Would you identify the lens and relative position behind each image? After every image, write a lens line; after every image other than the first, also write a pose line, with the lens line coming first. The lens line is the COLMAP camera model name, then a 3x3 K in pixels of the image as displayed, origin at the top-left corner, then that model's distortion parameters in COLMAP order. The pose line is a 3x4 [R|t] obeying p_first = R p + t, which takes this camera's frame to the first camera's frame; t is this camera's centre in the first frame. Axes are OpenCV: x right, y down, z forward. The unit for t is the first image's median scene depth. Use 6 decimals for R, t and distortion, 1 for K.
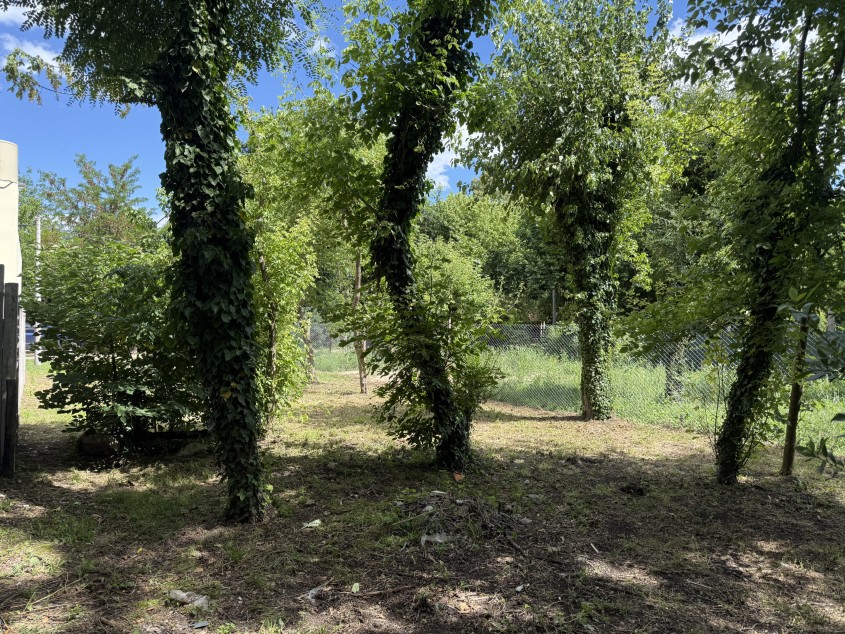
lens RADIAL K [[593.8, 0, 422.5], [0, 593.8, 317.0], [0, 0, 1]] dist [0.087717, -0.105662]
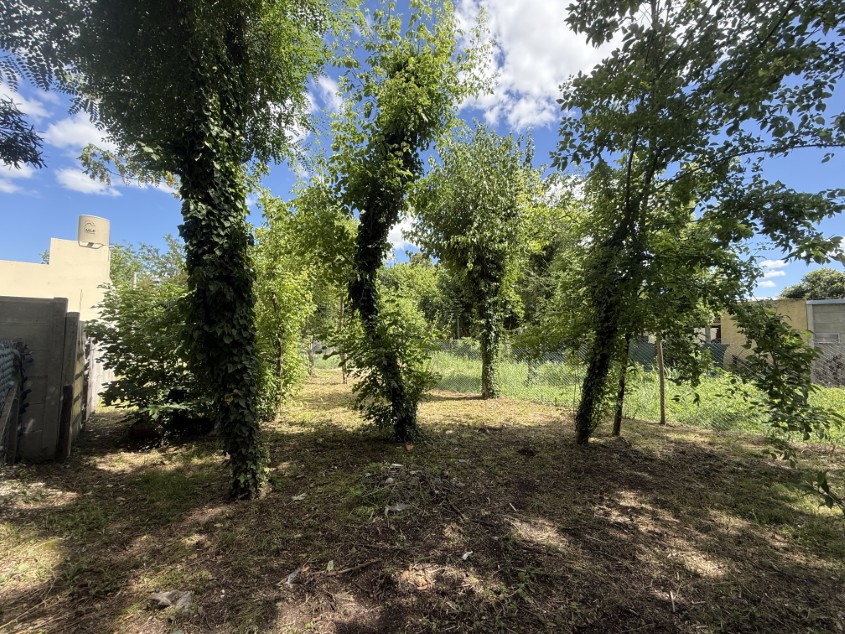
lens RADIAL K [[337.9, 0, 422.3], [0, 337.9, 318.7], [0, 0, 1]] dist [0.000439, 0.000229]
pose [[0.992925, 0.002249, 0.118724, -0.006836], [0.003123, 0.998980, -0.045040, -0.005674], [-0.118704, 0.045093, 0.991905, 0.187375]]
